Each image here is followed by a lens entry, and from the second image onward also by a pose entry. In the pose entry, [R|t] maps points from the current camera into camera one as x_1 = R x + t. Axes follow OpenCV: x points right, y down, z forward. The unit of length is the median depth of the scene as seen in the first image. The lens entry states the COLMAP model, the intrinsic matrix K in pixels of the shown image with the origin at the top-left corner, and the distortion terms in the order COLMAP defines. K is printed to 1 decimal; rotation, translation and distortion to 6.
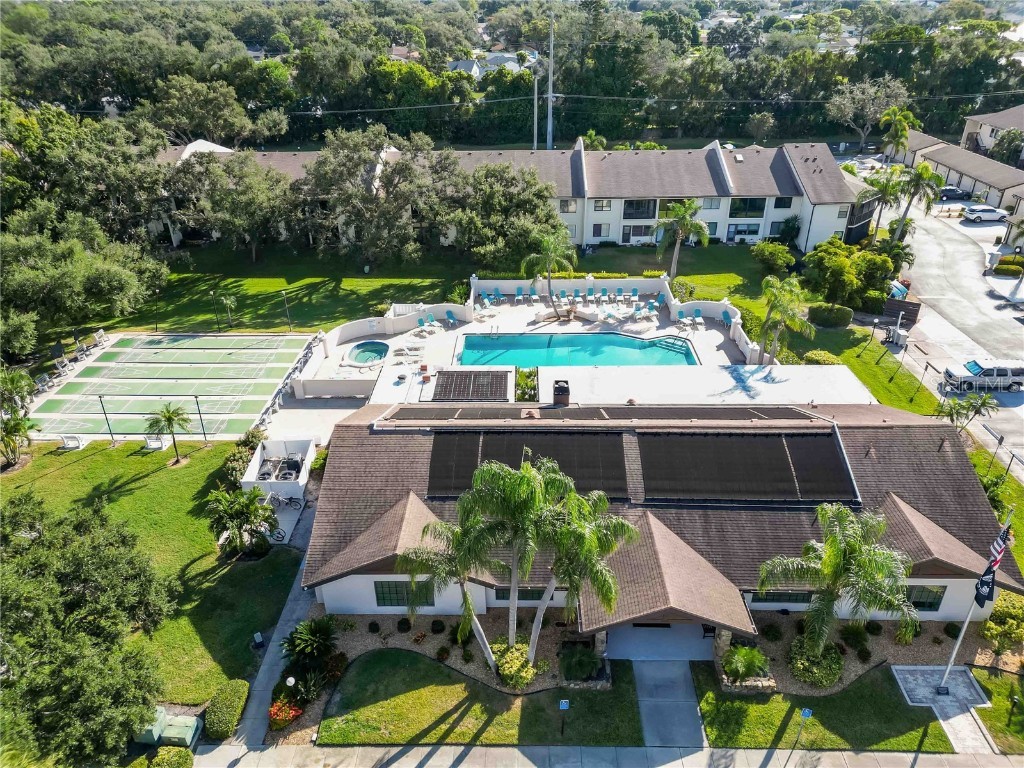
lens RADIAL K [[738.8, 0, 509.9], [0, 738.8, 383.2], [0, 0, 1]] dist [0.072454, -0.058014]
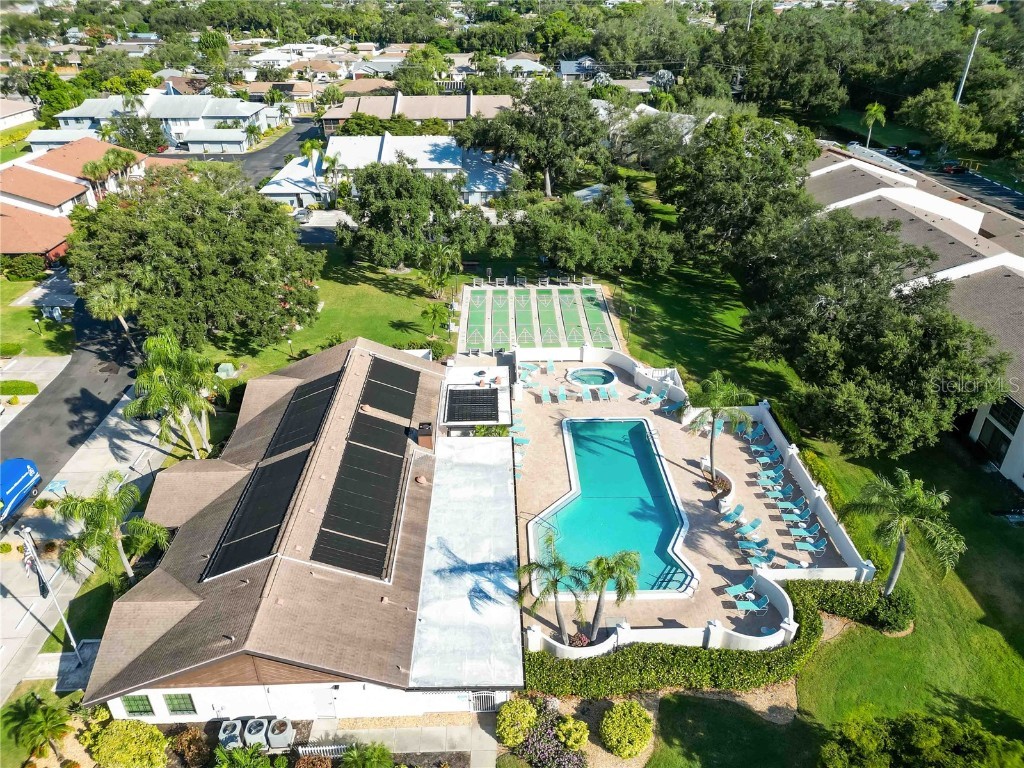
lens RADIAL K [[738.8, 0, 509.4], [0, 738.8, 382.6], [0, 0, 1]] dist [0.072454, -0.058014]
pose [[0.015966, 0.494968, -0.868764, 0.747062], [-0.457731, 0.776101, 0.433763, -0.440466], [0.888947, 0.390735, 0.238953, 0.587587]]
